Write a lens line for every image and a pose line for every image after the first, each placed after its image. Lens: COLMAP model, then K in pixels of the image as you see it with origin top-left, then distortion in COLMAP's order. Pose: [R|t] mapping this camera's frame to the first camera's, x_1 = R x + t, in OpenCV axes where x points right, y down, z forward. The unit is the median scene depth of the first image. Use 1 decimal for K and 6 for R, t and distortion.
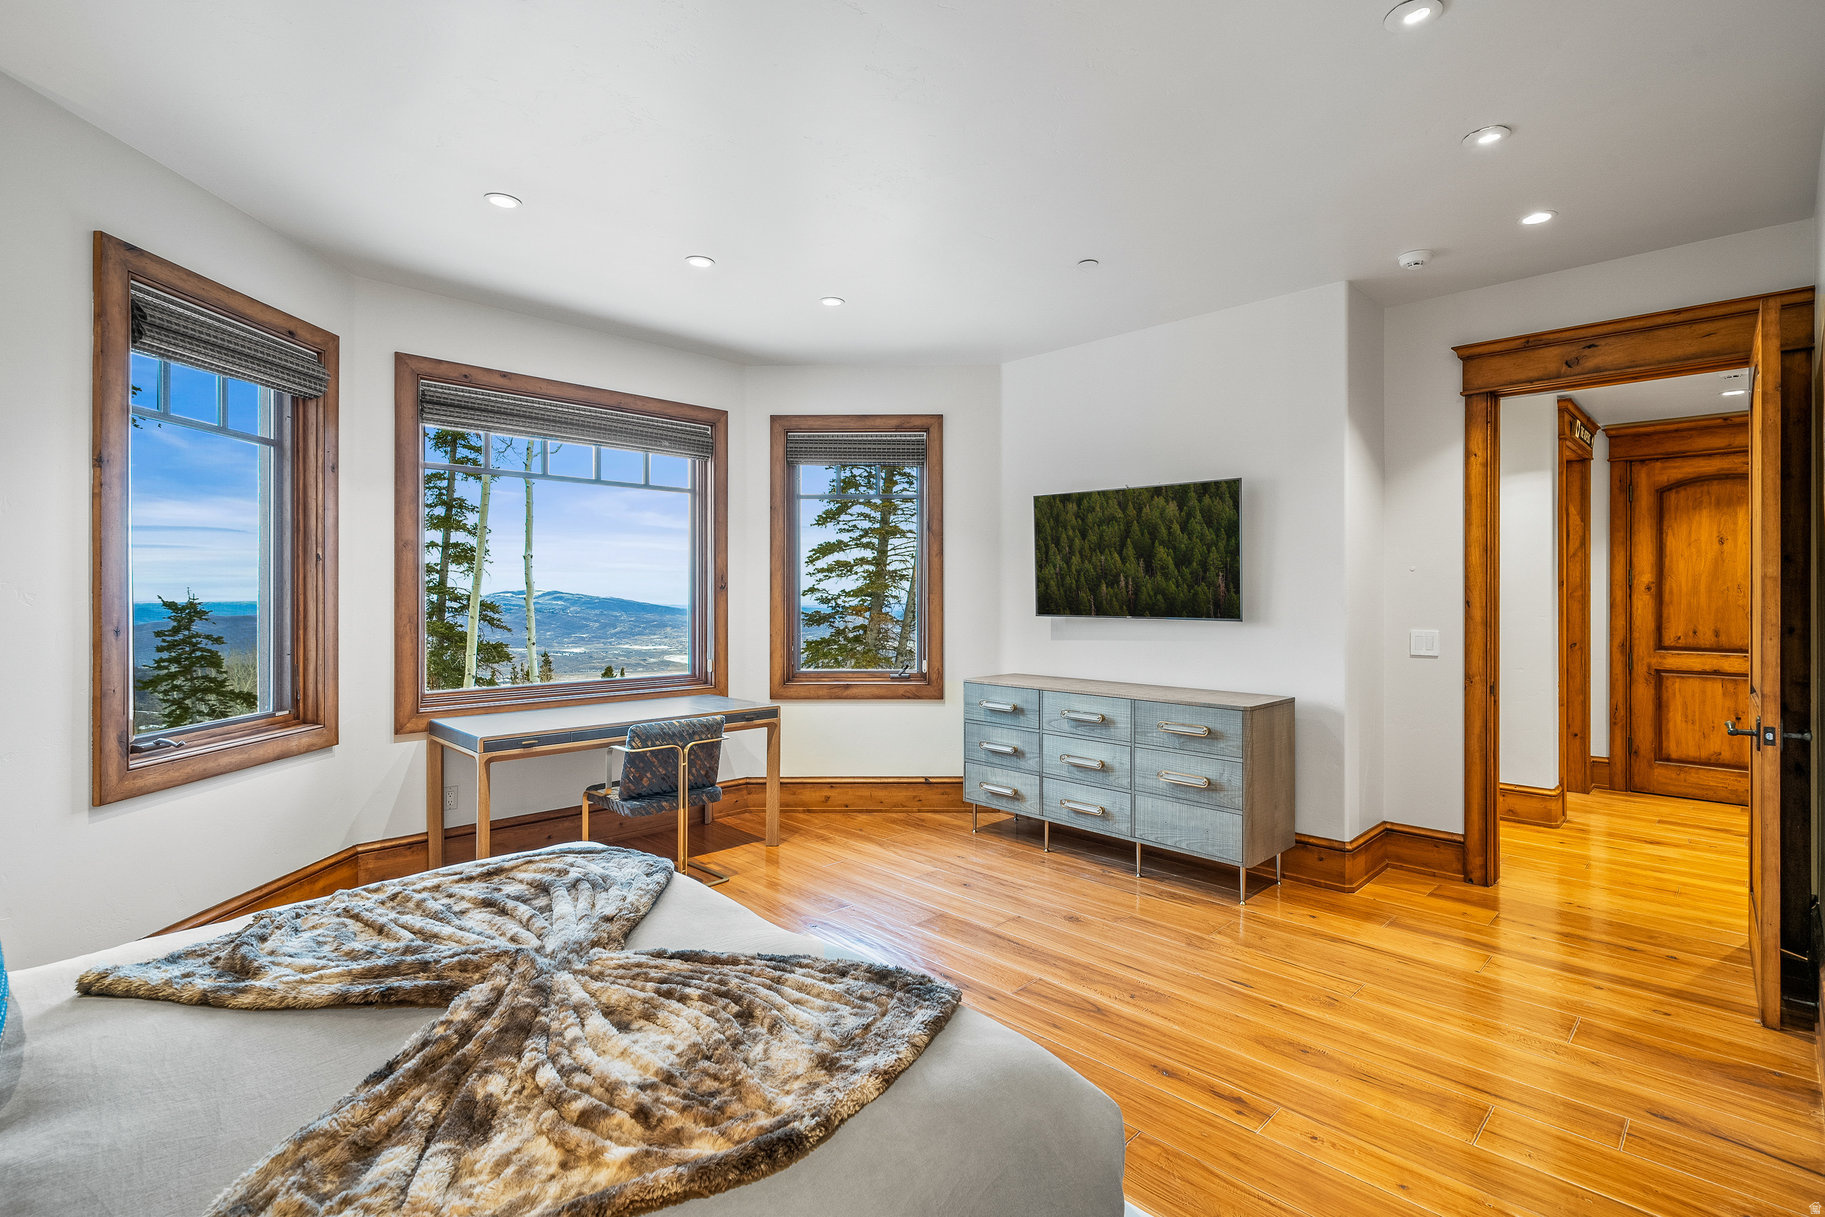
lens RADIAL K [[831.2, 0, 915.1], [0, 831.2, 598.6], [0, 0, 1]] dist [0.004373, 0.000061]
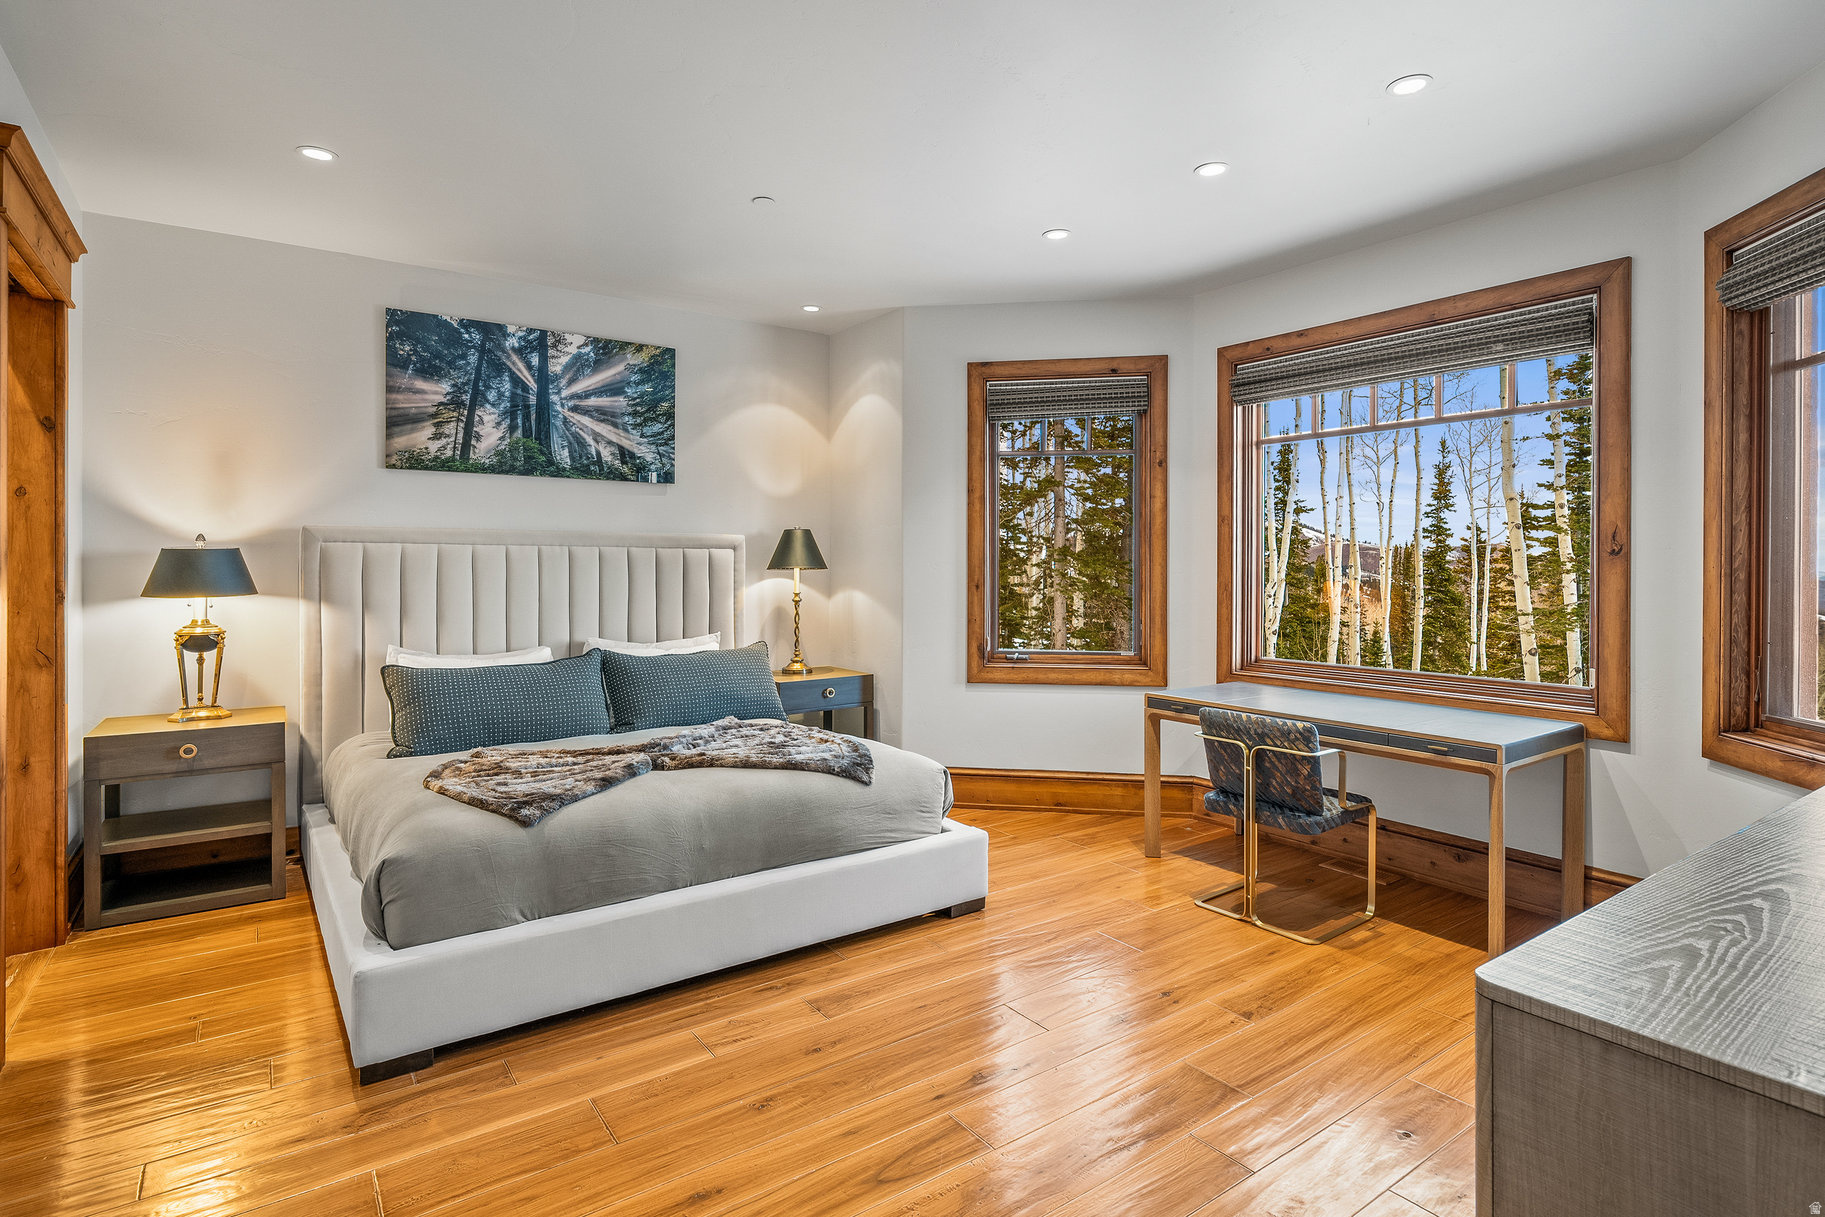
lens RADIAL K [[930.6, 0, 949.1], [0, 930.6, 573.0], [0, 0, 1]] dist [0.000072, 0.000088]
pose [[-0.126907, 0.009052, -0.991873, 0.655786], [-0.001734, 0.999955, 0.009348, -0.004845], [0.991913, 0.002906, -0.126885, 0.786312]]
